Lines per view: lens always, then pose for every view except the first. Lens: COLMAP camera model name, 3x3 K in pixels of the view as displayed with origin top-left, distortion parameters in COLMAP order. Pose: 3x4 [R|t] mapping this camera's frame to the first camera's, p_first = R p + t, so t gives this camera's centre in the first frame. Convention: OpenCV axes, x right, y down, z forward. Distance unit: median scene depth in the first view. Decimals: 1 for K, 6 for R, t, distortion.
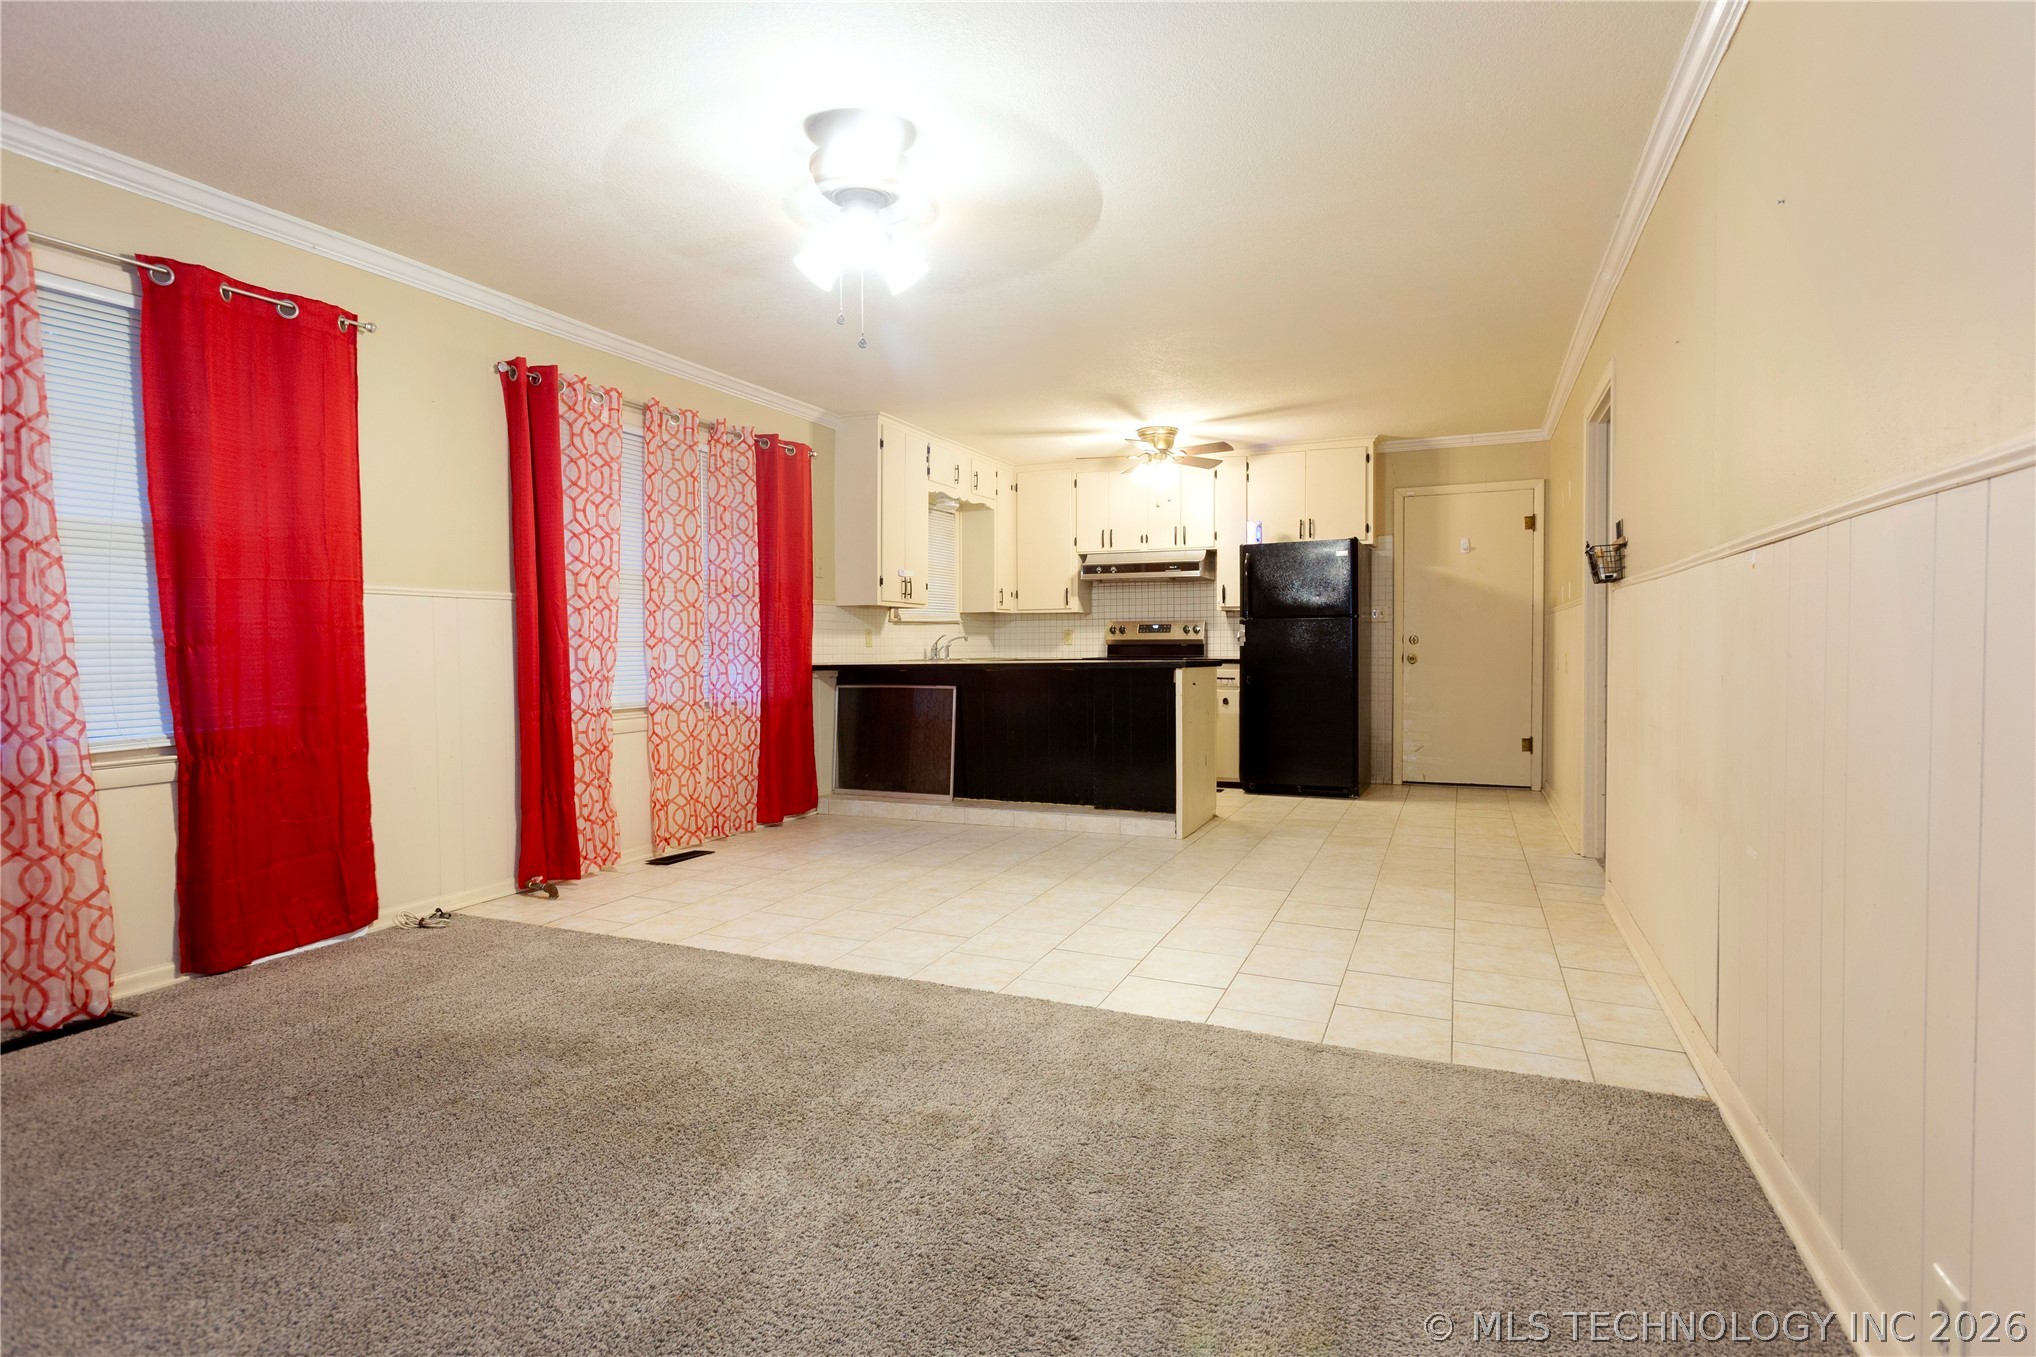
lens RADIAL K [[996.3, 0, 1018.5], [0, 996.3, 669.8], [0, 0, 1]] dist [-0.017164, 0.015914]
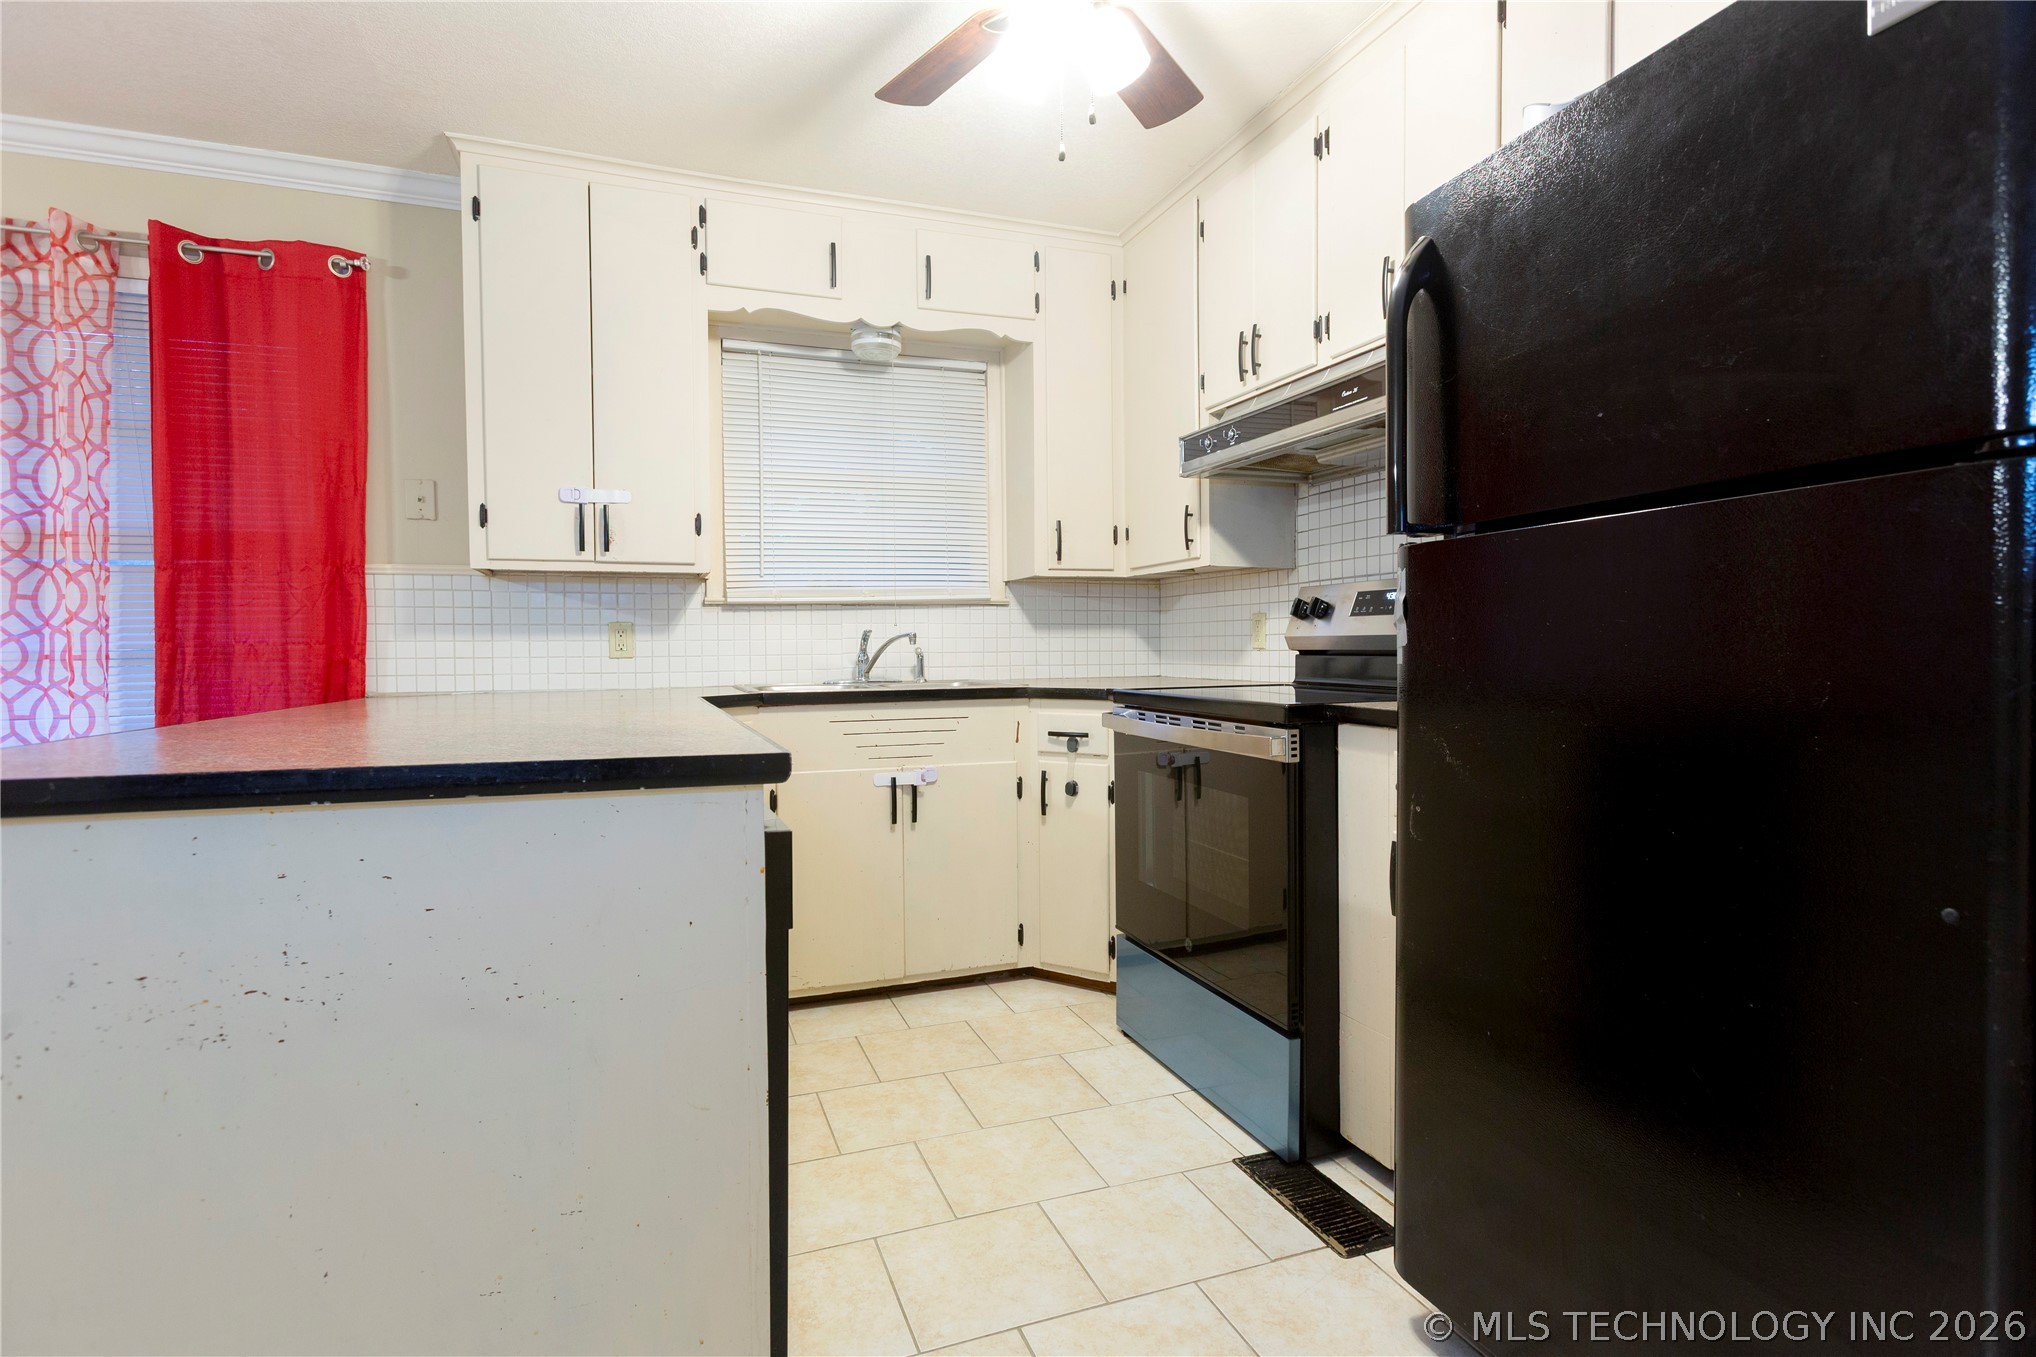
lens RADIAL K [[996.3, 0, 1018.5], [0, 996.3, 669.8], [0, 0, 1]] dist [-0.017164, 0.015914]
pose [[0.703819, 0.015987, -0.710199, 0.372980], [-0.011574, 0.999872, 0.011038, -0.028238], [0.710285, 0.000451, 0.703914, 0.901409]]
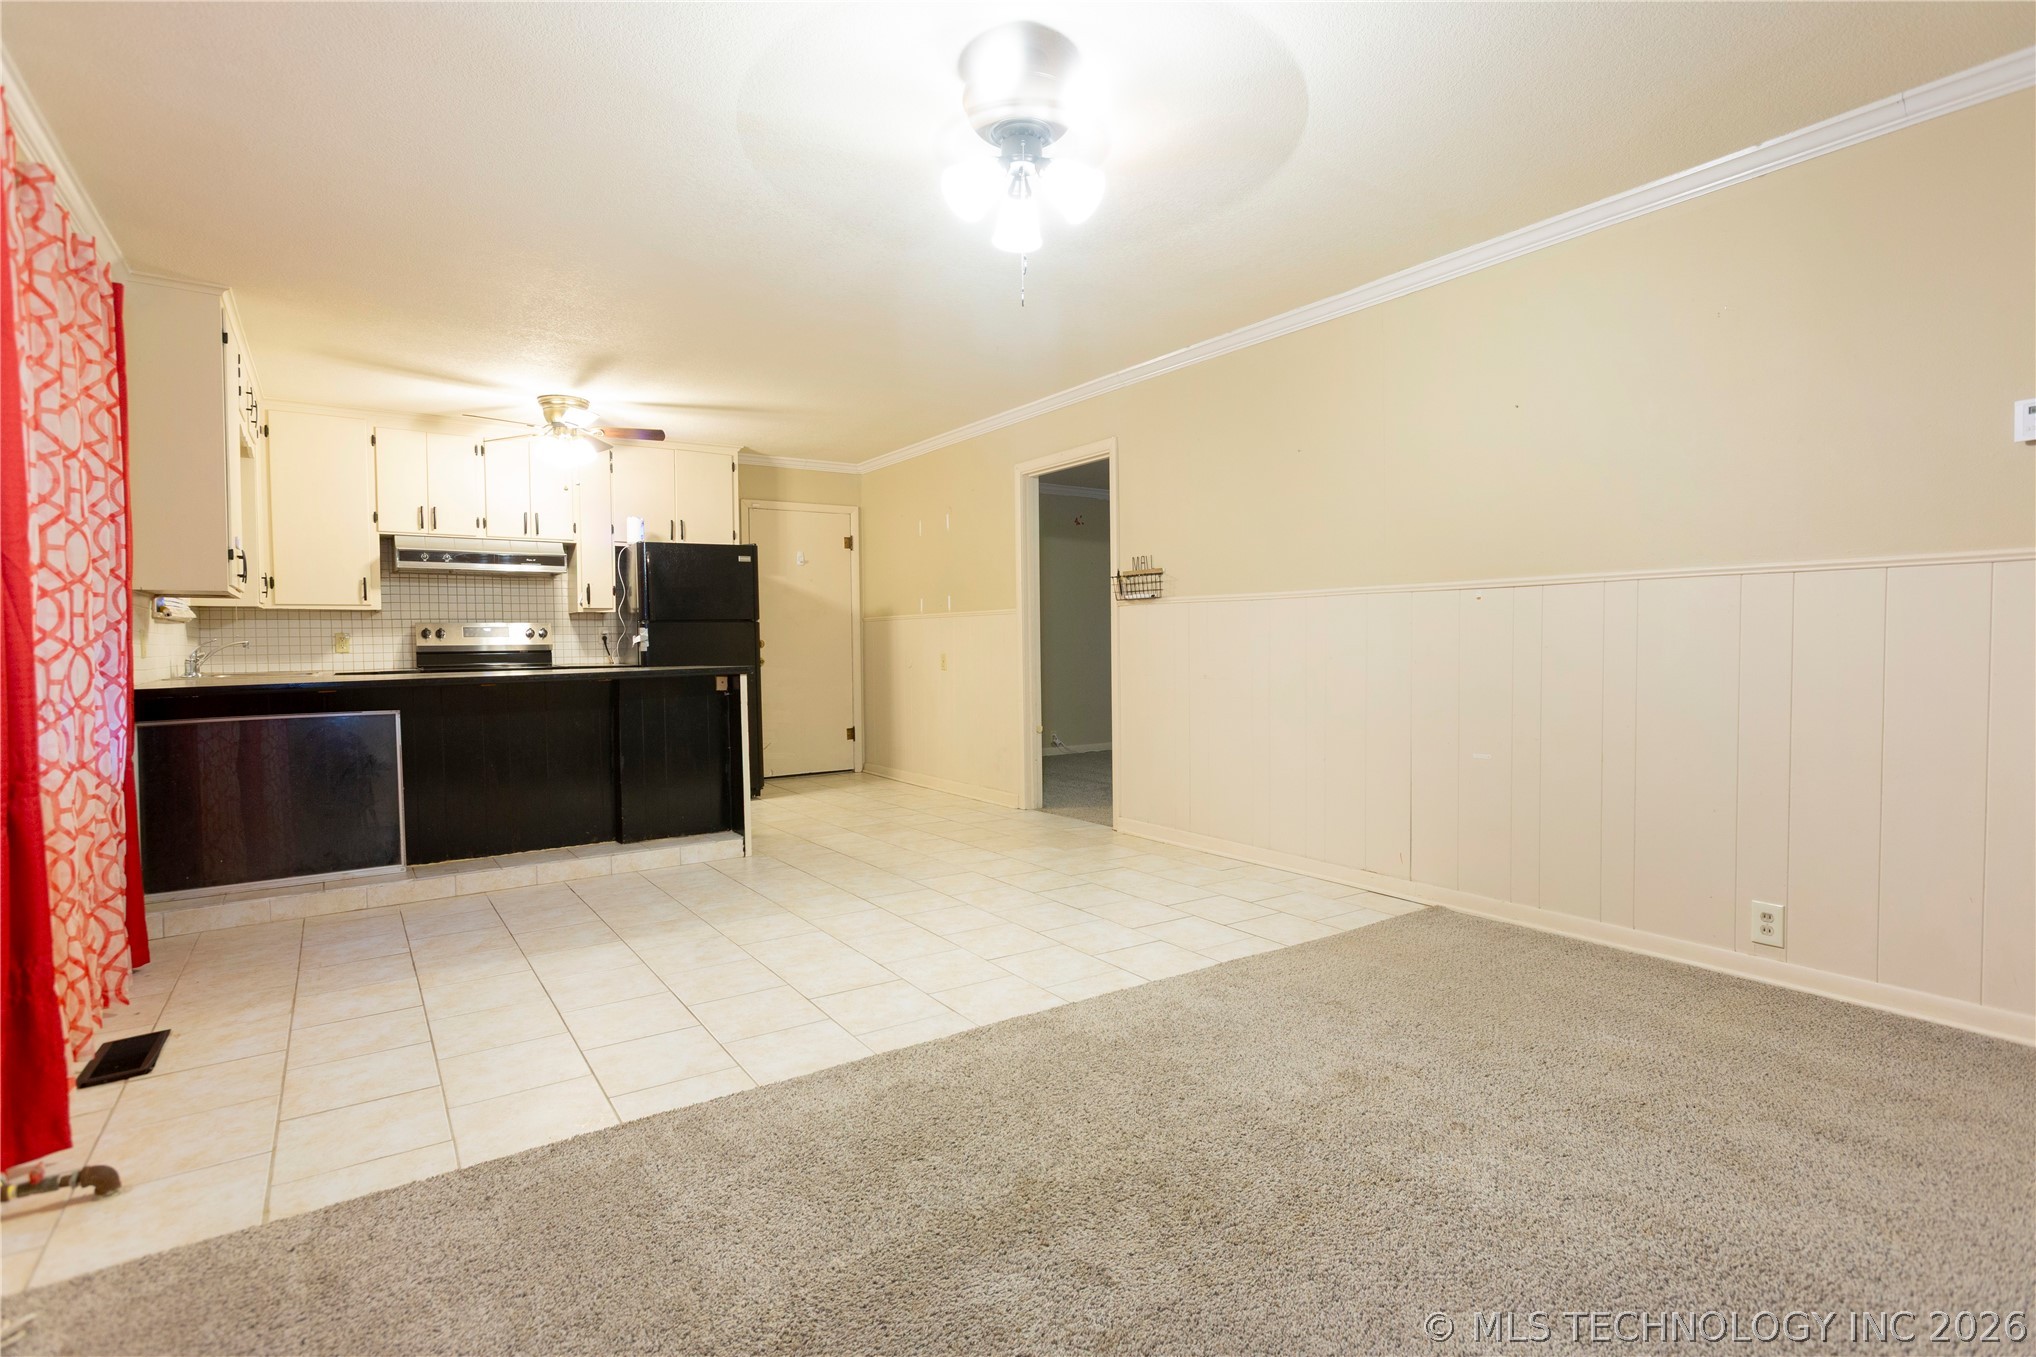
lens RADIAL K [[988.6, 0, 995.8], [0, 988.6, 672.0], [0, 0, 1]] dist [-0.016303, 0.015725]
pose [[0.541757, -0.027239, 0.840094, -0.425095], [0.031493, 0.999431, 0.012096, -0.006240], [-0.839945, 0.019904, 0.542306, 0.261739]]
